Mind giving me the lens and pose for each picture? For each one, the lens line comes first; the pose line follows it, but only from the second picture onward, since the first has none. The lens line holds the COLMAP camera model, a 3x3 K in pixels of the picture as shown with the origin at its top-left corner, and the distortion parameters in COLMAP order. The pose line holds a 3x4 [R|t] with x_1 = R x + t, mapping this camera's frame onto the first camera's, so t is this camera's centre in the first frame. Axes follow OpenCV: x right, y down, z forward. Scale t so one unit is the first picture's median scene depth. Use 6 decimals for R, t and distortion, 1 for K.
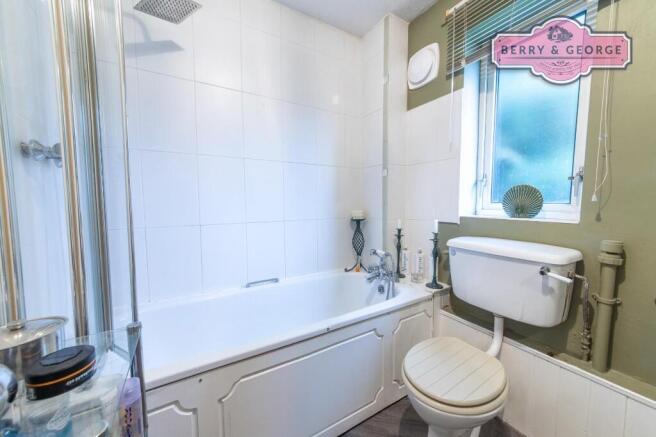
lens RADIAL K [[238.3, 0, 328.0], [0, 238.3, 218.5], [0, 0, 1]] dist [-0.000071, 0.000009]
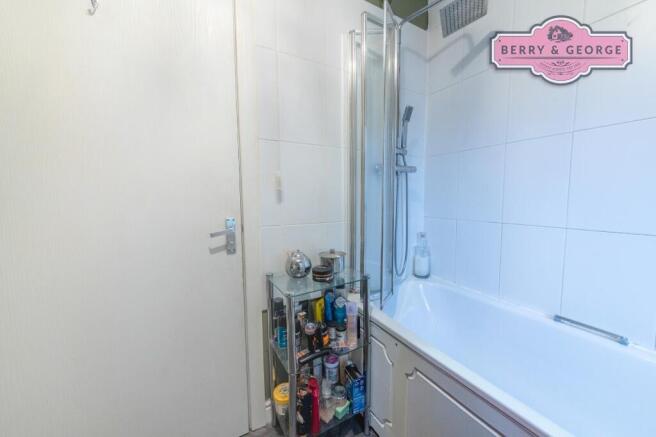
lens RADIAL K [[238.3, 0, 328.0], [0, 238.3, 218.5], [0, 0, 1]] dist [-0.000071, 0.000009]
pose [[-0.023375, 0.089734, -0.995691, 0.193131], [-0.065521, 0.993685, 0.091091, -0.014406], [0.997577, 0.067368, -0.017348, 0.193398]]
